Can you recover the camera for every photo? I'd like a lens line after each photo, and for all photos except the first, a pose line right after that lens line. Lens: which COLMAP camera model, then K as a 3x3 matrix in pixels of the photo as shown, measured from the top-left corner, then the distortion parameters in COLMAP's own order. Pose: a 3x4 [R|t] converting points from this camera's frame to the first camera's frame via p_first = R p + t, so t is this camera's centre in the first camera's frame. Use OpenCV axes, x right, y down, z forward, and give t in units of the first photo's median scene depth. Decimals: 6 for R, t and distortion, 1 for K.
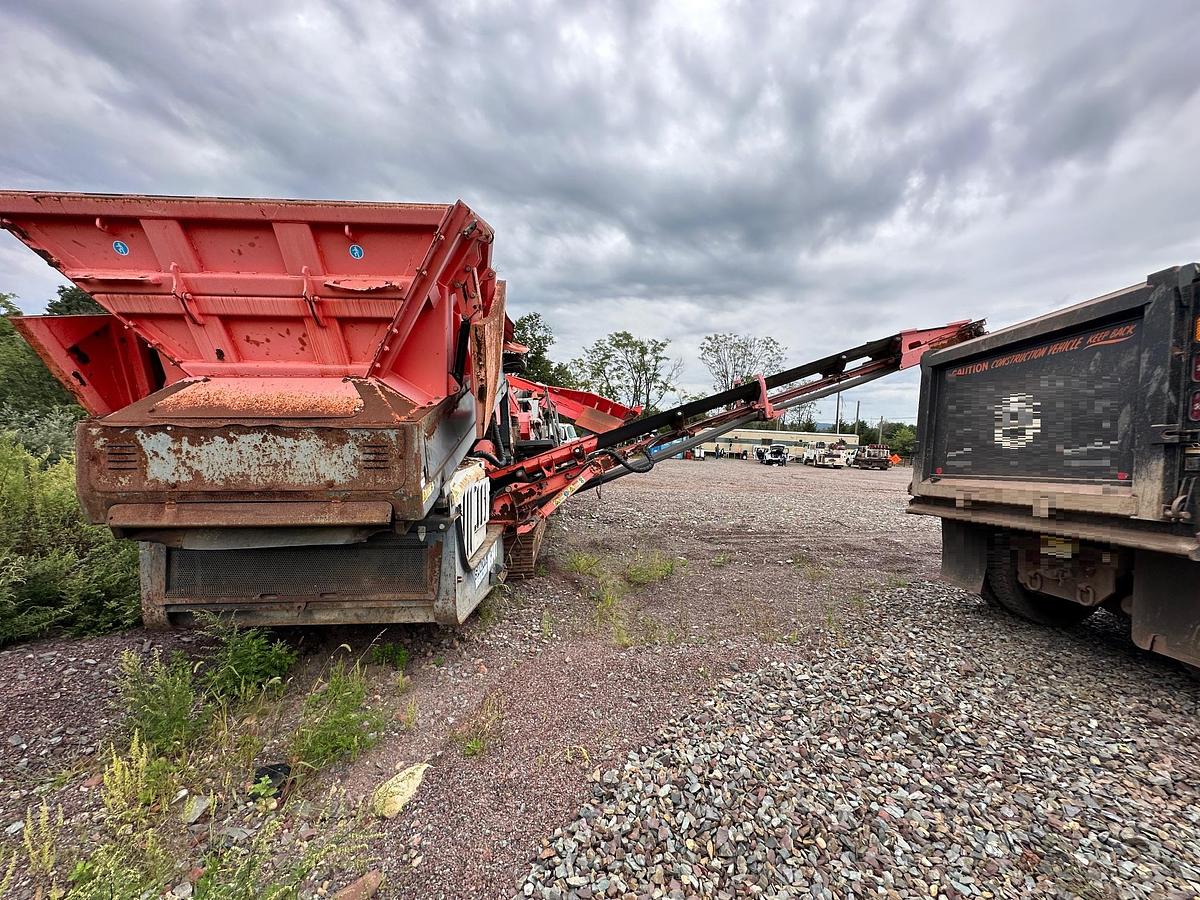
lens RADIAL K [[505.4, 0, 600.0], [0, 505.4, 450.0], [0, 0, 1]] dist [0.008714, -0.000077]
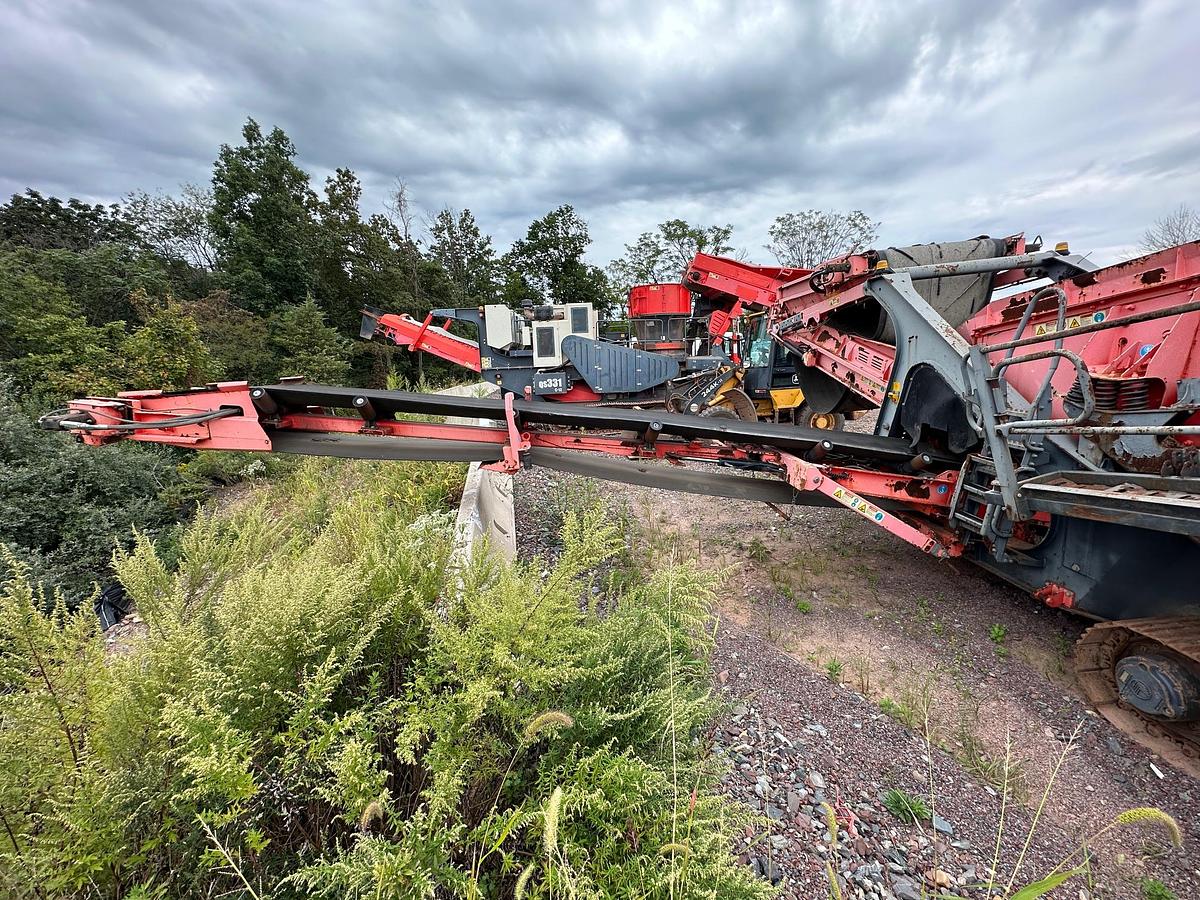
lens RADIAL K [[473.3, 0, 602.9], [0, 473.3, 450.1], [0, 0, 1]] dist [-0.000752, 0.000222]
pose [[0.997104, -0.075136, 0.011788, -2.103839], [0.071807, 0.981110, 0.179628, -0.169151], [-0.025062, -0.178261, 0.983664, 2.606853]]
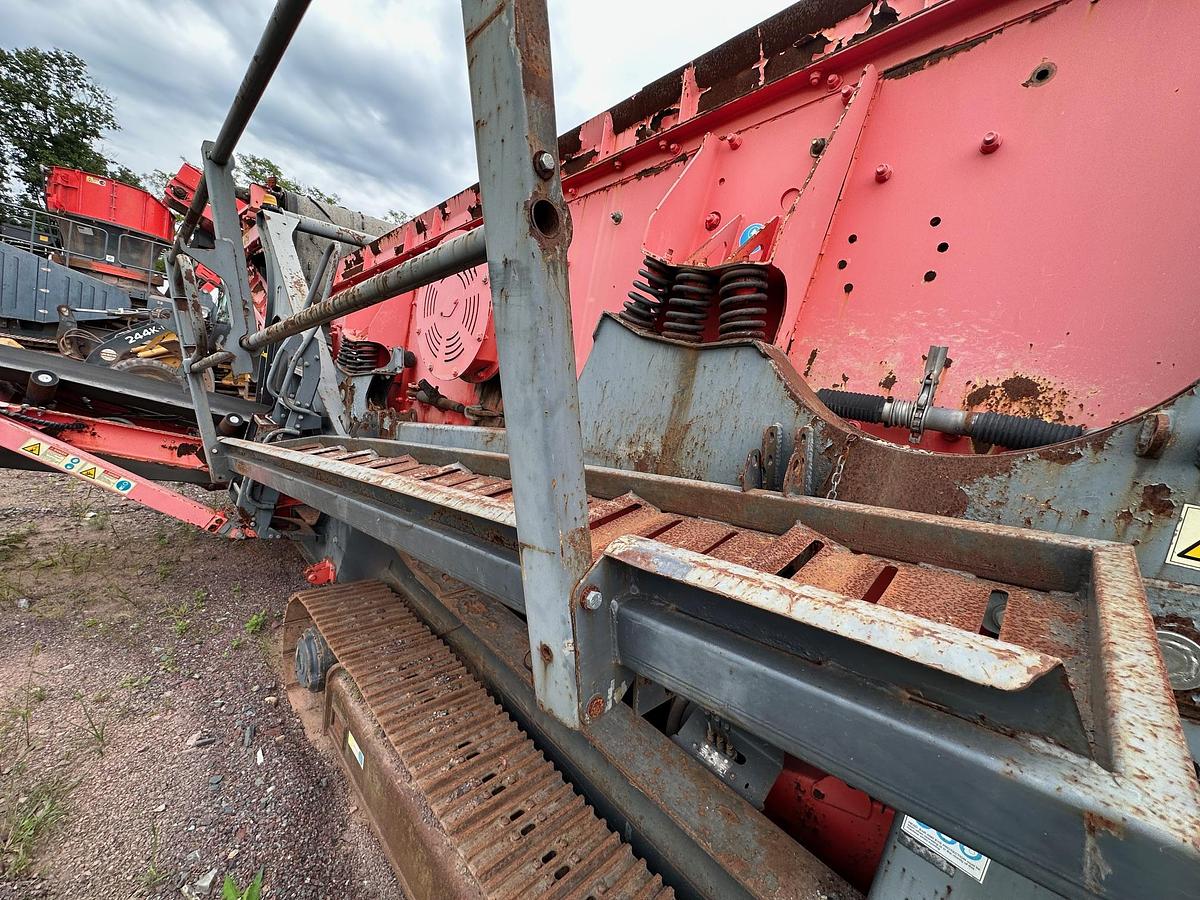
lens RADIAL K [[473.3, 0, 602.9], [0, 473.3, 450.1], [0, 0, 1]] dist [-0.000752, 0.000222]
pose [[0.722603, 0.017550, 0.691041, -1.334386], [-0.150739, 0.979621, 0.132745, -0.049935], [-0.674628, -0.200089, 0.710522, 2.515410]]
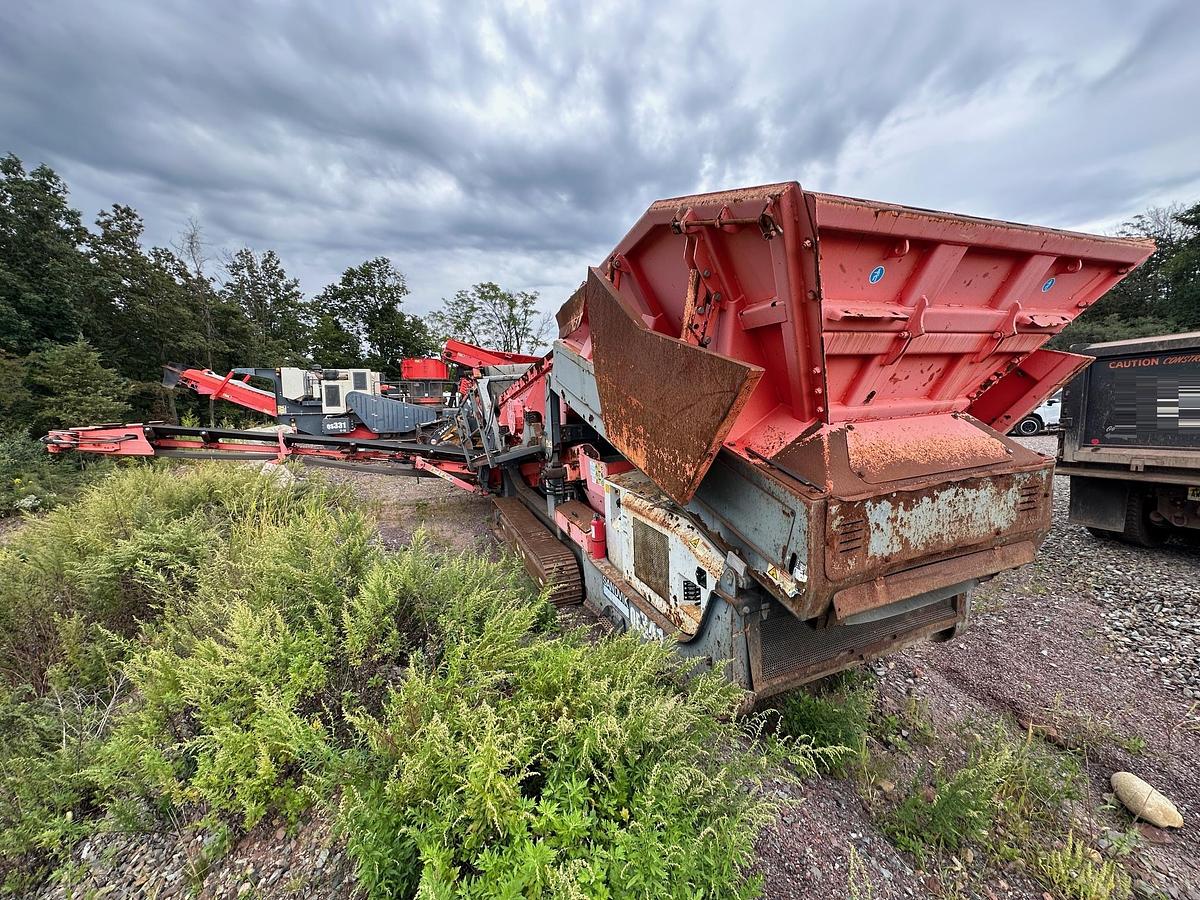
lens RADIAL K [[495.5, 0, 621.0], [0, 495.5, 448.4], [0, 0, 1]] dist [-0.002283, 0.002681]
pose [[0.935840, -0.080912, 0.343011, -1.426430], [0.047786, 0.993433, 0.103963, -0.208282], [-0.349170, -0.080901, 0.933560, 0.367454]]
